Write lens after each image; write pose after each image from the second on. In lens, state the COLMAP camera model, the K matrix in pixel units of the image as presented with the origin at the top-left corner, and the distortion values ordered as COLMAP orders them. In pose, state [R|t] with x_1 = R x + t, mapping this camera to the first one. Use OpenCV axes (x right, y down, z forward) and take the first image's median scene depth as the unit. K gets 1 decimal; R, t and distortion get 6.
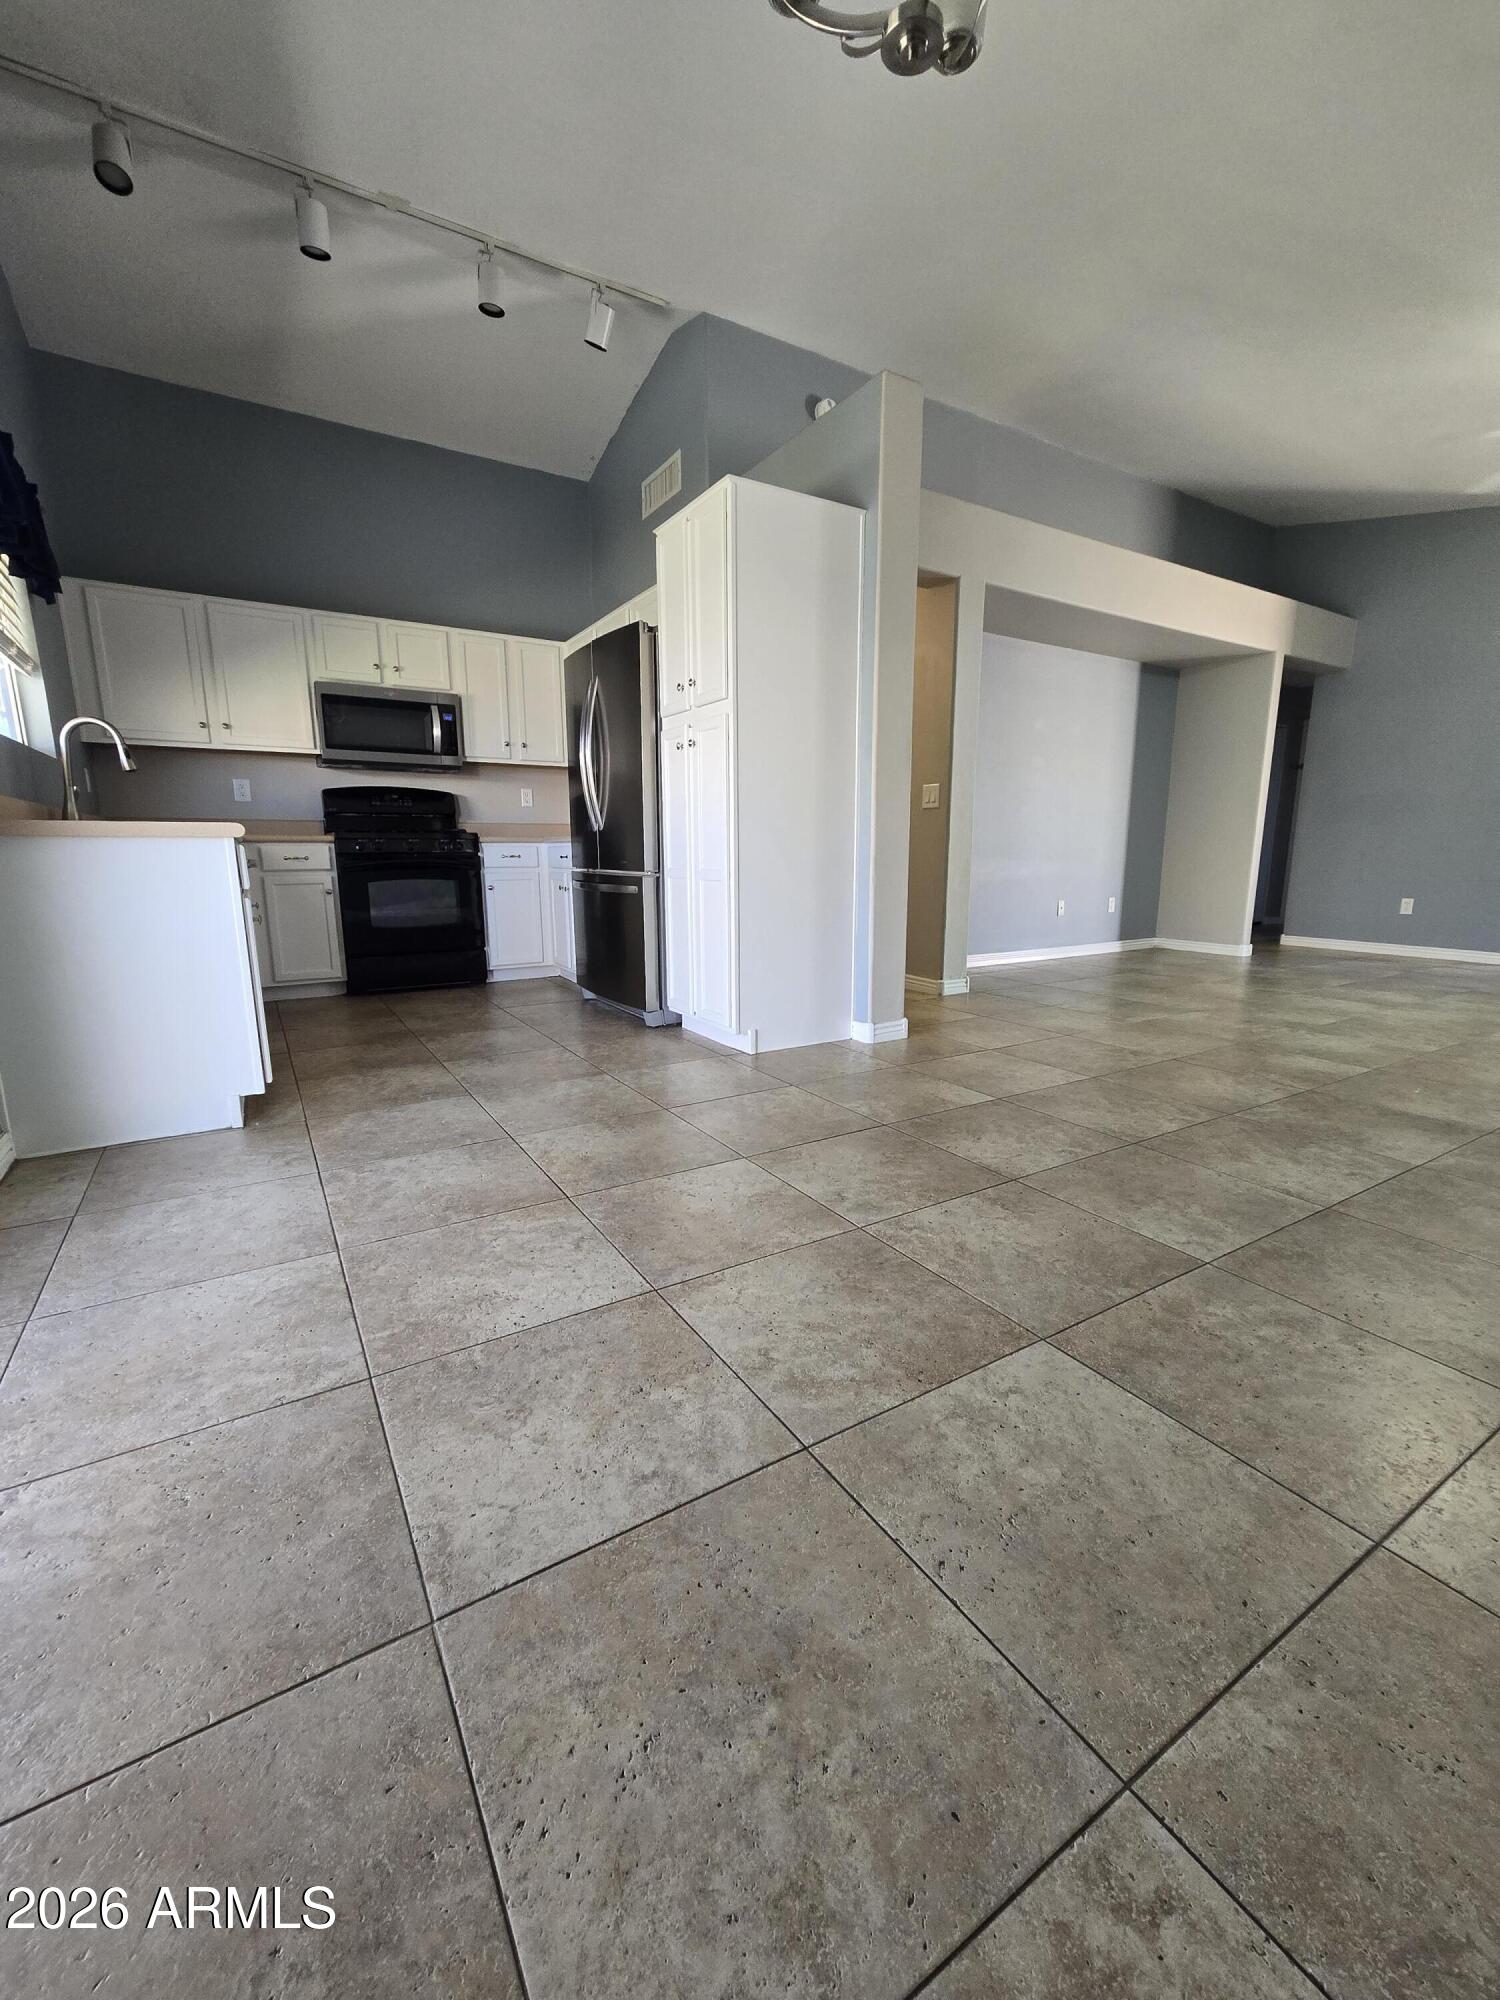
lens RADIAL K [[814.0, 0, 756.8], [0, 814.0, 1008.7], [0, 0, 1]] dist [-0.001002, -0.000129]
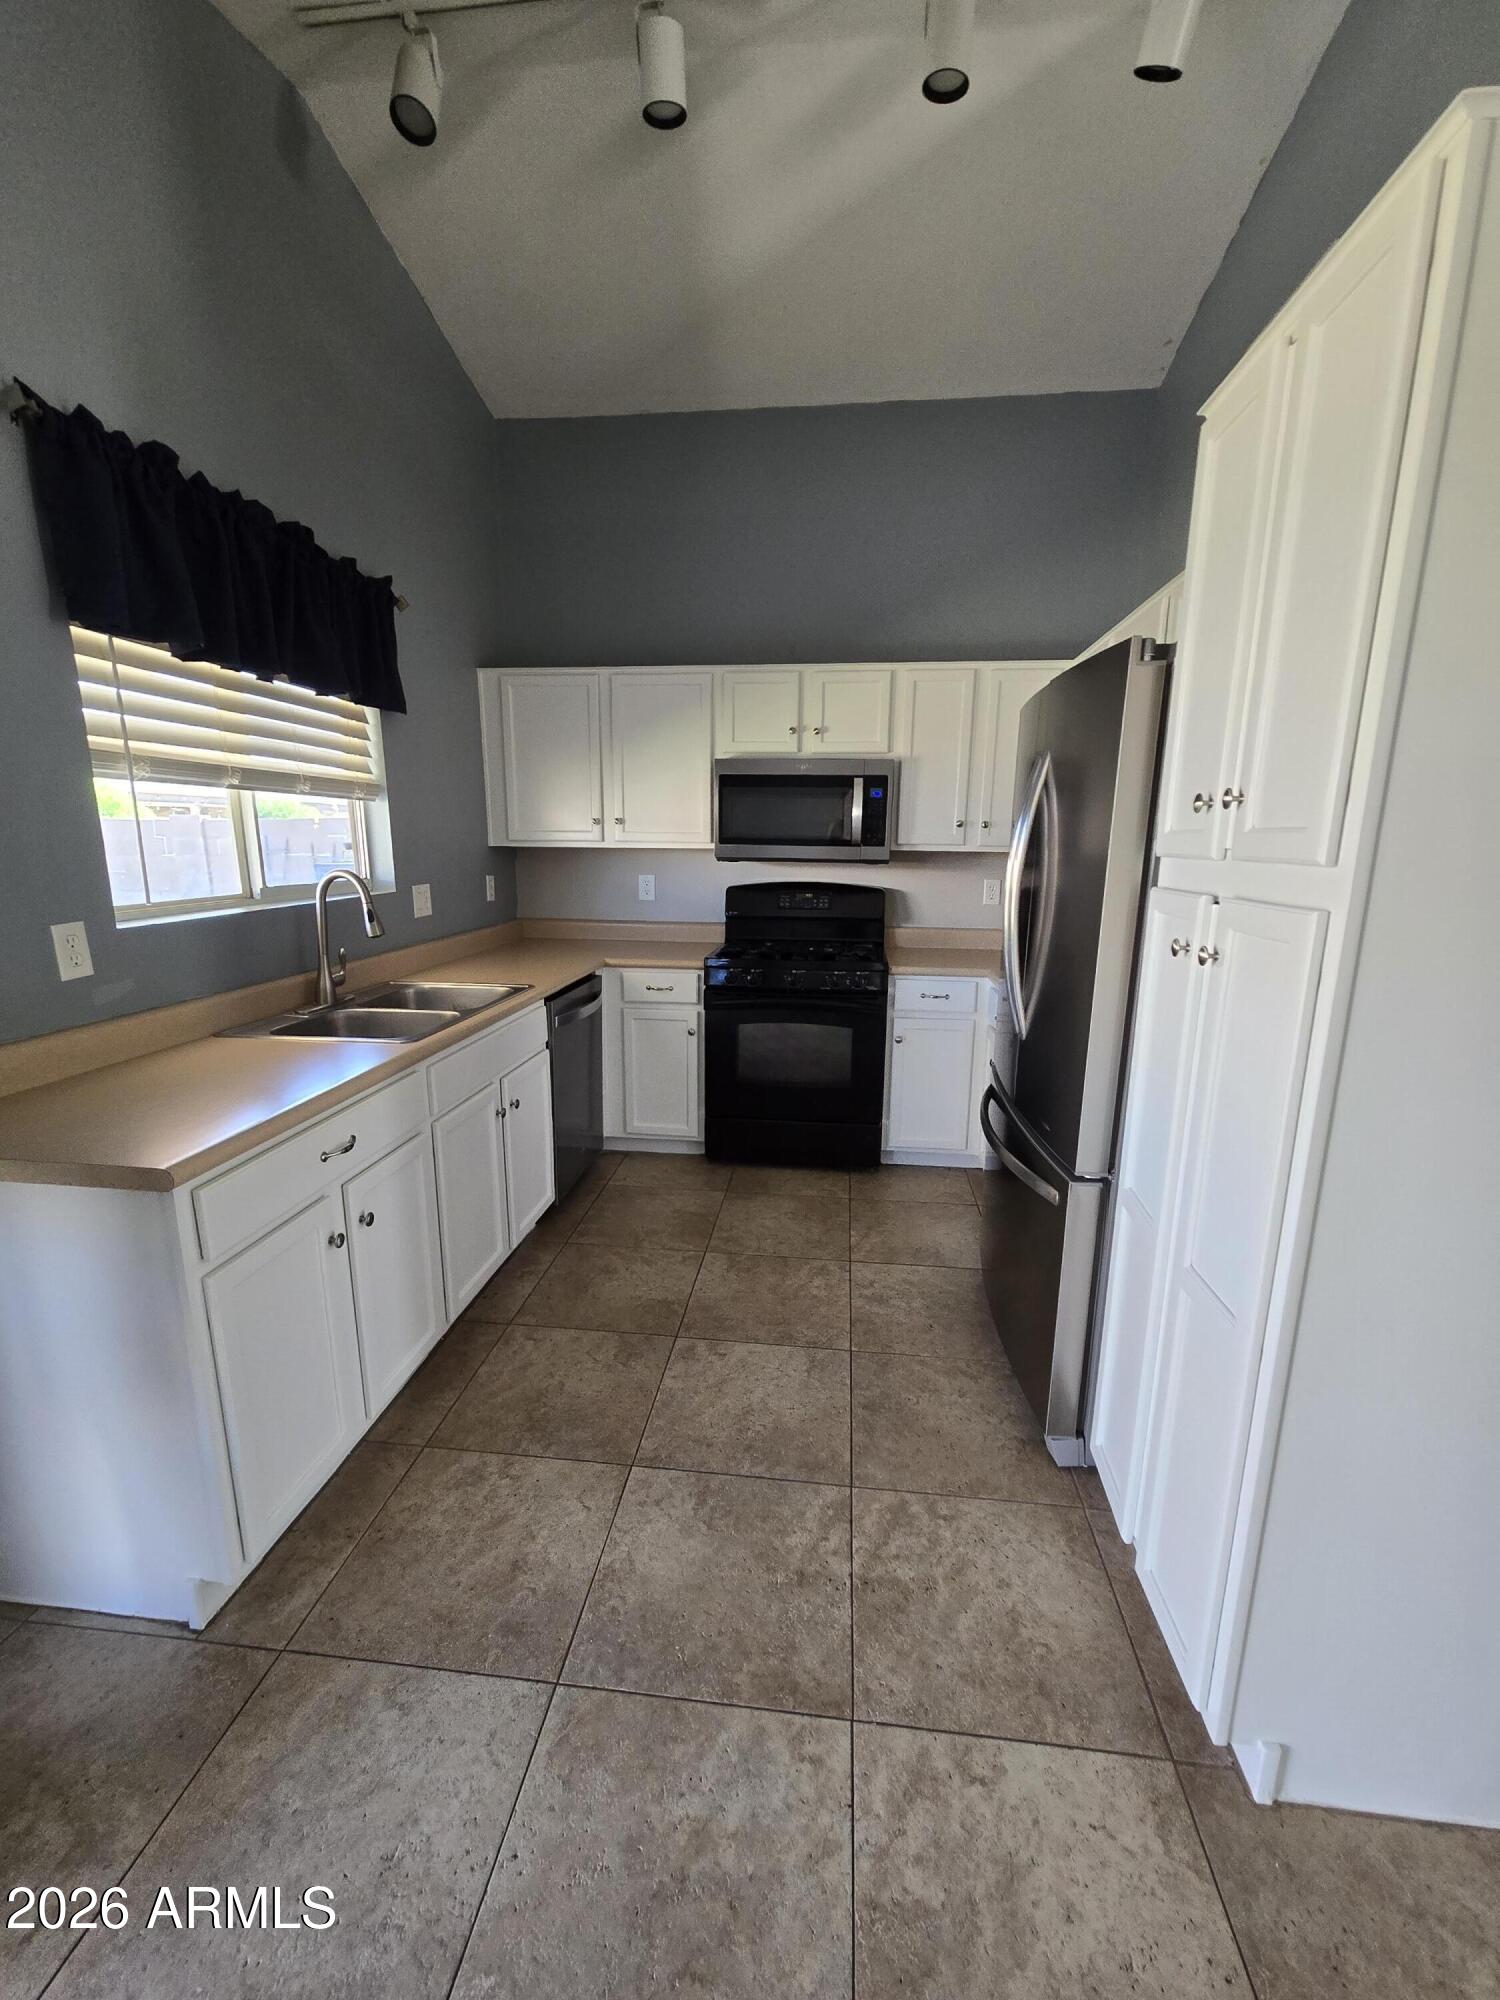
lens RADIAL K [[814.0, 0, 756.8], [0, 814.0, 1008.7], [0, 0, 1]] dist [-0.001002, -0.000129]
pose [[0.782430, 0.136245, -0.607652, -0.007777], [-0.130100, 0.990004, 0.054455, -0.214698], [0.608997, 0.036448, 0.792334, 0.418866]]
